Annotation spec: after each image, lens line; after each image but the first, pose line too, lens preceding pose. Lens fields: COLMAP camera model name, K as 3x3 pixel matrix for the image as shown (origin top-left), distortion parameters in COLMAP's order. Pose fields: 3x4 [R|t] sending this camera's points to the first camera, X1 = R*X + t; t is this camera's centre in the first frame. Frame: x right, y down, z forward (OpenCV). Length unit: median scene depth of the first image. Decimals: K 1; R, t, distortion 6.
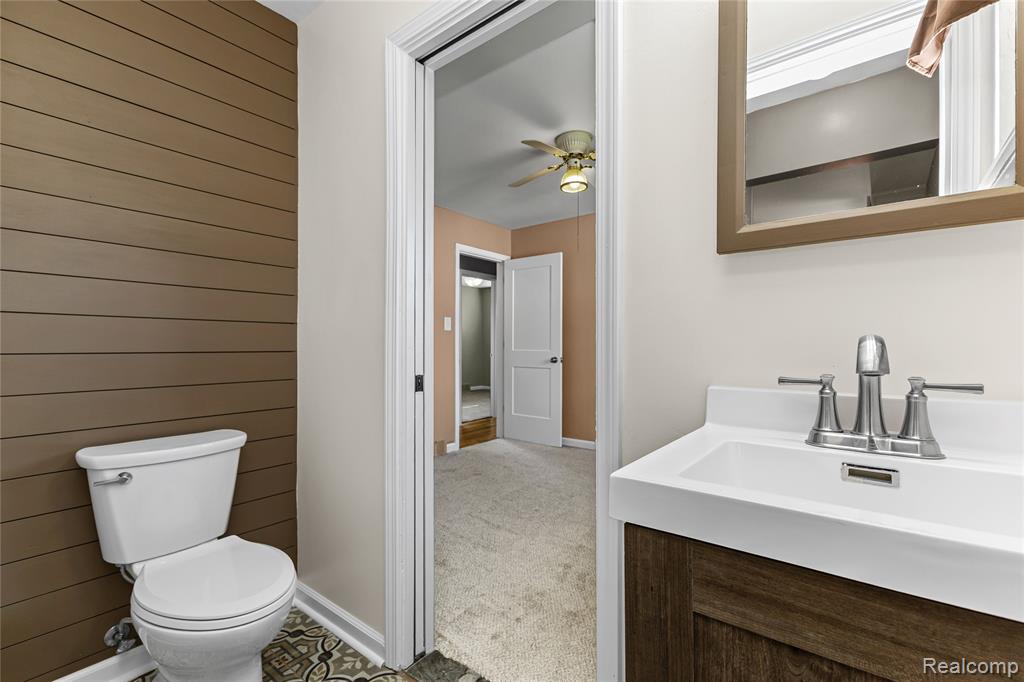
lens RADIAL K [[451.9, 0, 508.5], [0, 451.9, 350.3], [0, 0, 1]] dist [-0.001237, -0.001848]
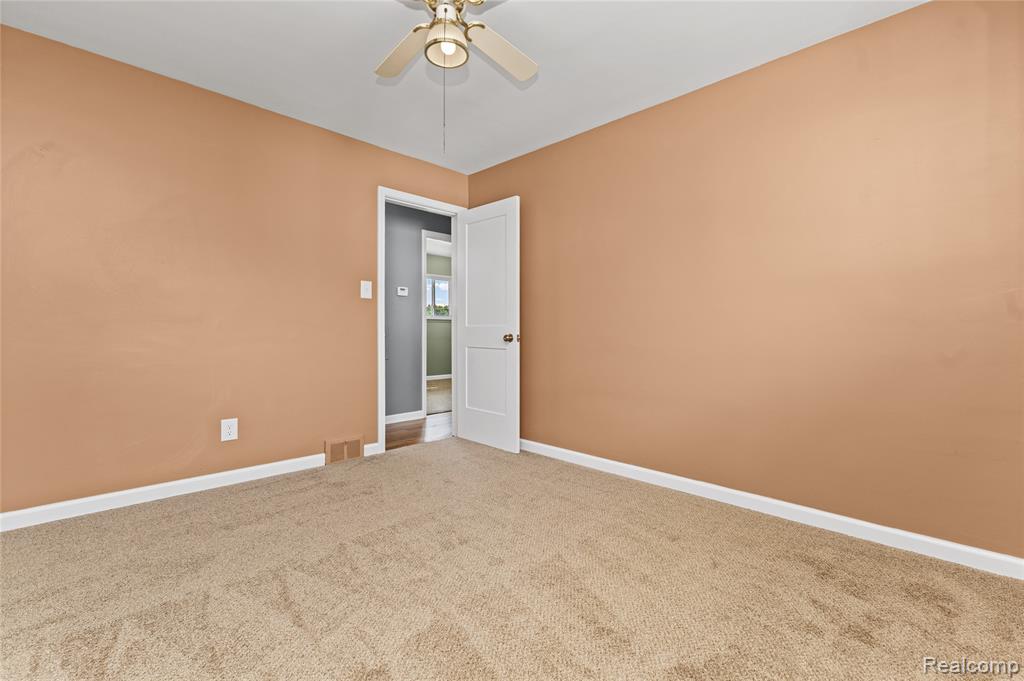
lens RADIAL K [[451.9, 0, 512.7], [0, 451.9, 333.5], [0, 0, 1]] dist [-0.001237, -0.001848]
pose [[0.994224, 0.005909, -0.107167, 0.190480], [-0.006285, 0.999975, -0.003170, 0.016423], [0.107145, 0.003825, 0.994236, 0.244335]]
